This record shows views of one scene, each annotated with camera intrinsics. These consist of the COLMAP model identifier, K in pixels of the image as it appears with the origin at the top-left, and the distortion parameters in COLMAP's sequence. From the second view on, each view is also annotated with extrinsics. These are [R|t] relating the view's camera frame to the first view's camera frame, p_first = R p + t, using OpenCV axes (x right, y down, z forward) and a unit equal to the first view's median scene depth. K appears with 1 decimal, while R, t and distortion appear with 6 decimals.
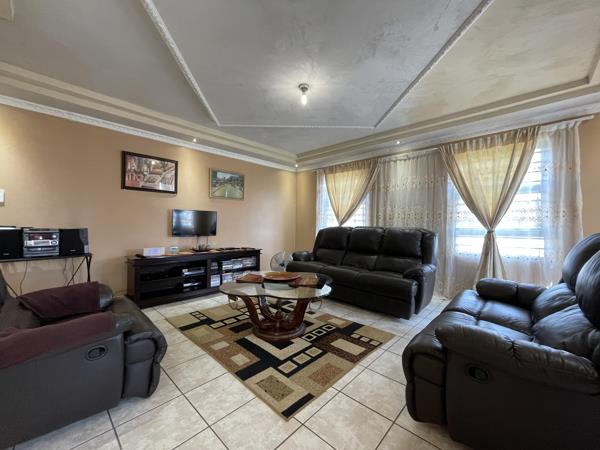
lens RADIAL K [[241.6, 0, 298.6], [0, 241.6, 224.3], [0, 0, 1]] dist [0.001125, 0.000116]
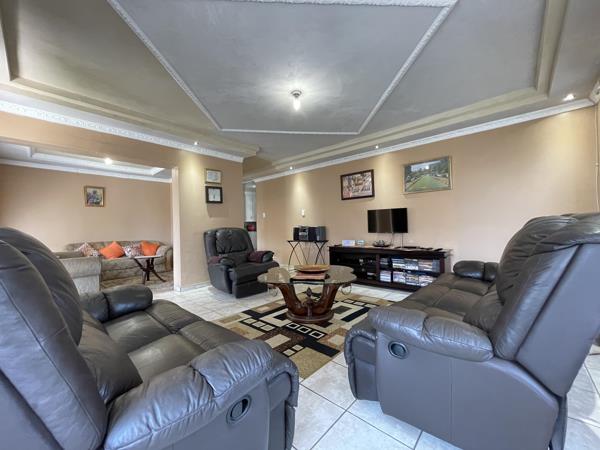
lens RADIAL K [[241.6, 0, 298.6], [0, 241.6, 224.3], [0, 0, 1]] dist [0.001125, 0.000116]
pose [[0.019651, -0.018817, -0.999630, 0.970877], [0.026861, 0.999472, -0.018286, 0.029662], [0.999446, -0.026492, 0.020146, 0.869857]]
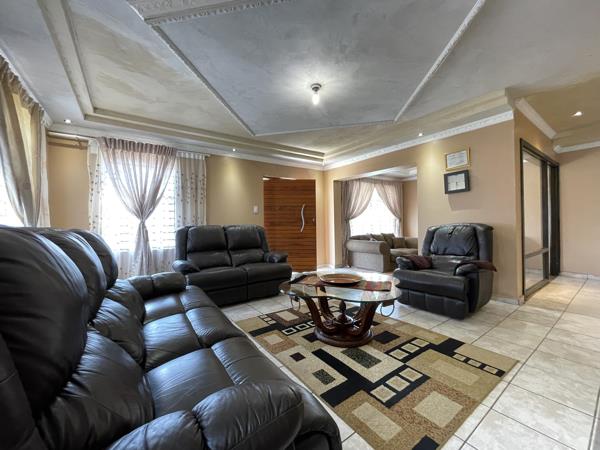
lens RADIAL K [[241.6, 0, 298.6], [0, 241.6, 224.3], [0, 0, 1]] dist [0.001125, 0.000116]
pose [[-0.982070, 0.006795, 0.188393, -0.084825], [0.006110, 0.999972, -0.004219, 0.014849], [-0.188416, -0.002992, -0.982085, 1.803957]]
